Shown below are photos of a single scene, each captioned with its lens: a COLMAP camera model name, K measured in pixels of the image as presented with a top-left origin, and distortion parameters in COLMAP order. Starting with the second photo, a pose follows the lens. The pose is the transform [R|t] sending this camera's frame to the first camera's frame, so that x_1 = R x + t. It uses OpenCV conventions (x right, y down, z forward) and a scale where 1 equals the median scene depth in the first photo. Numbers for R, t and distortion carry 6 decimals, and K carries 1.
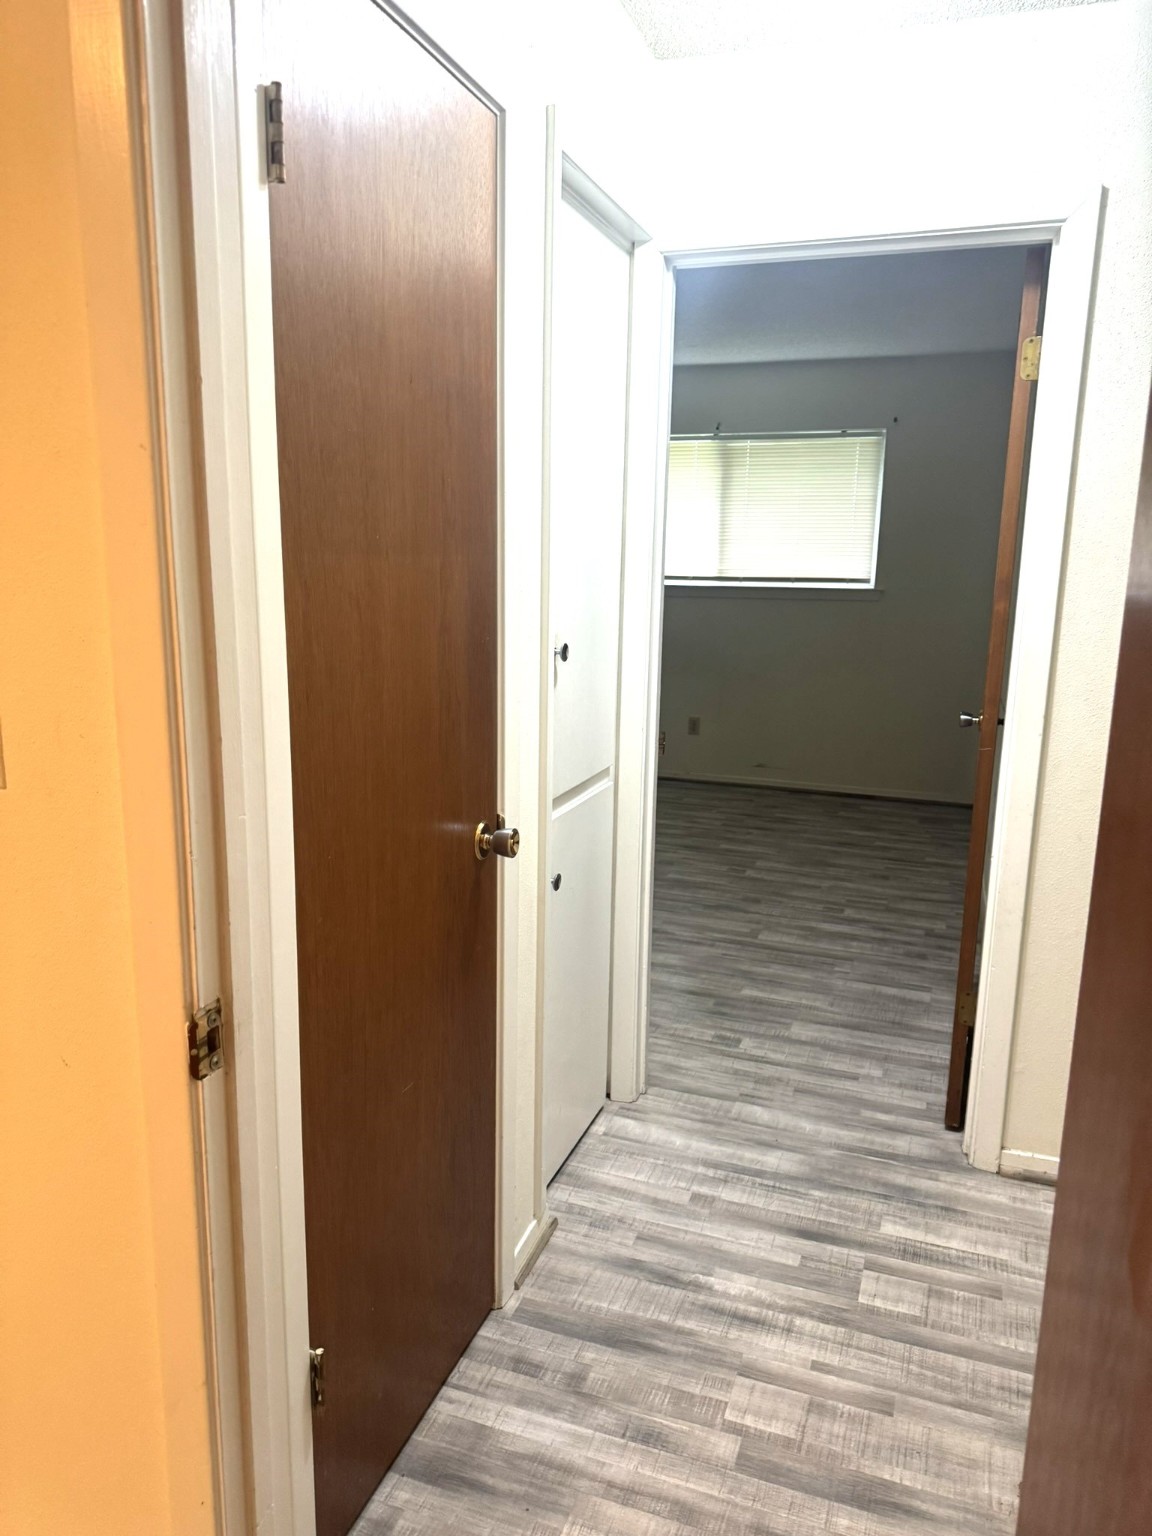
lens RADIAL K [[1104.9, 0, 570.7], [0, 1104.9, 762.9], [0, 0, 1]] dist [0.002042, 0.001396]
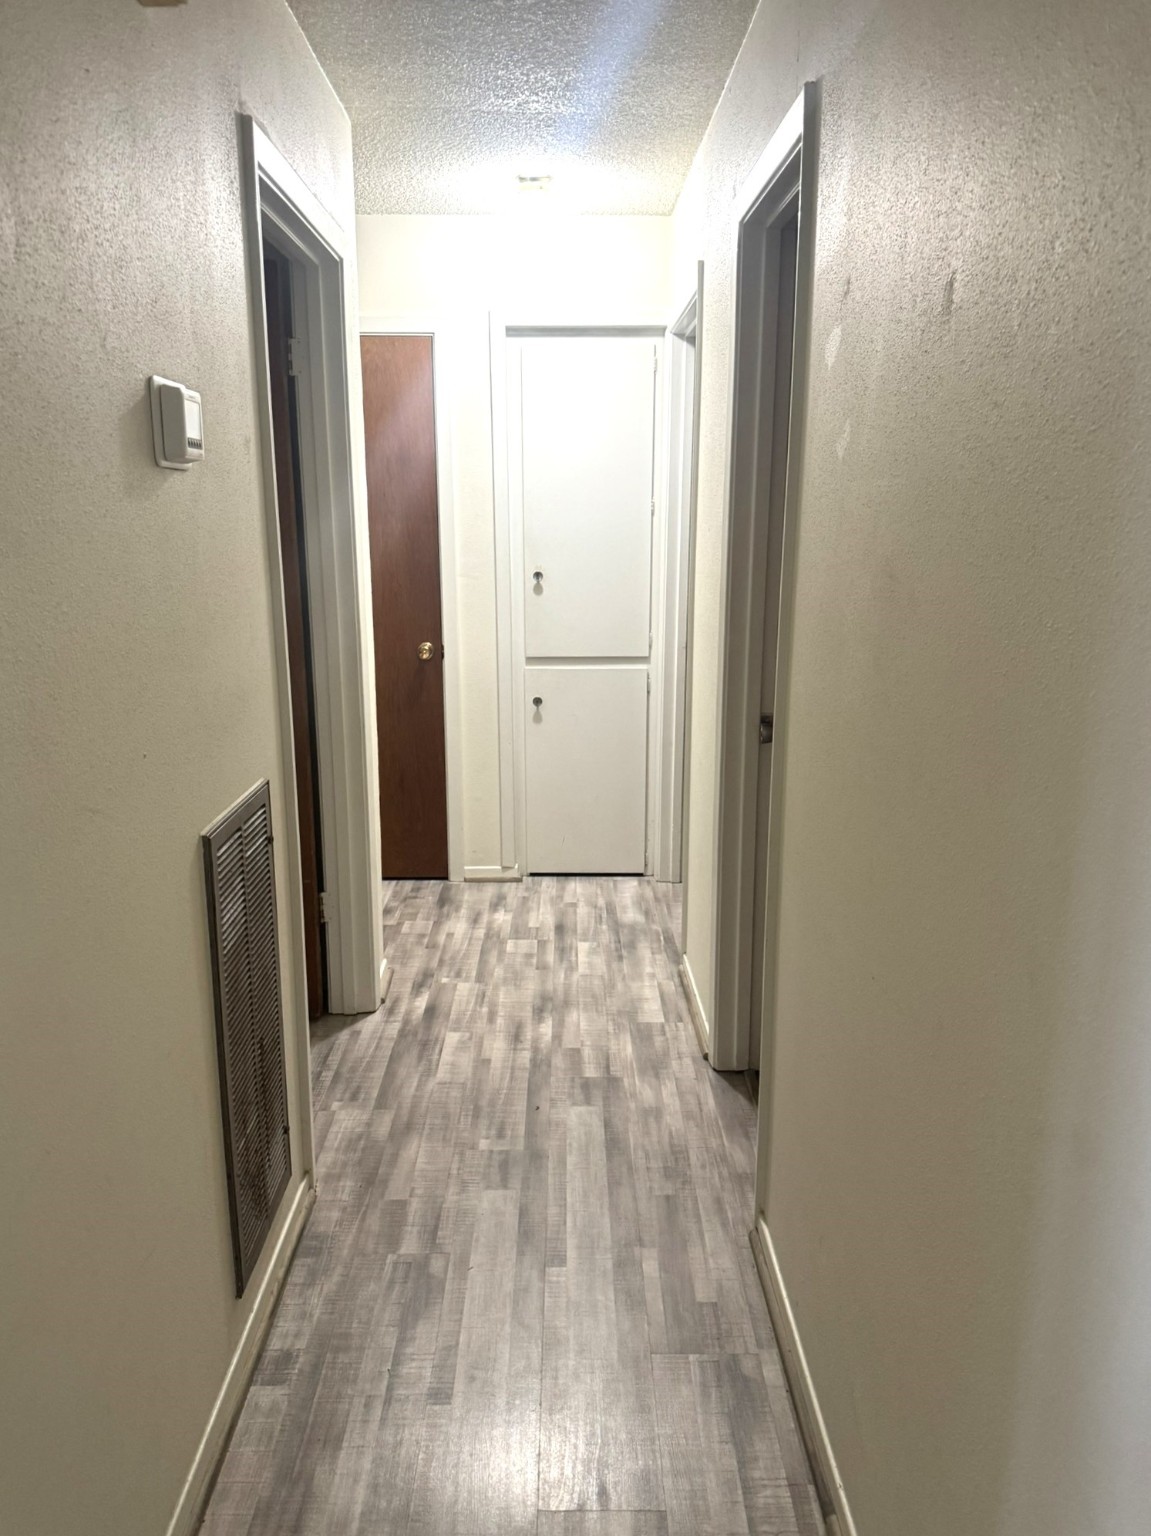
lens RADIAL K [[1104.9, 0, 577.4], [0, 1104.9, 782.3], [0, 0, 1]] dist [0.002042, 0.001396]
pose [[0.351071, 0.205969, -0.913414, 1.568063], [-0.180245, 0.972128, 0.149931, -0.043745], [0.918837, 0.112002, 0.378411, 0.326922]]
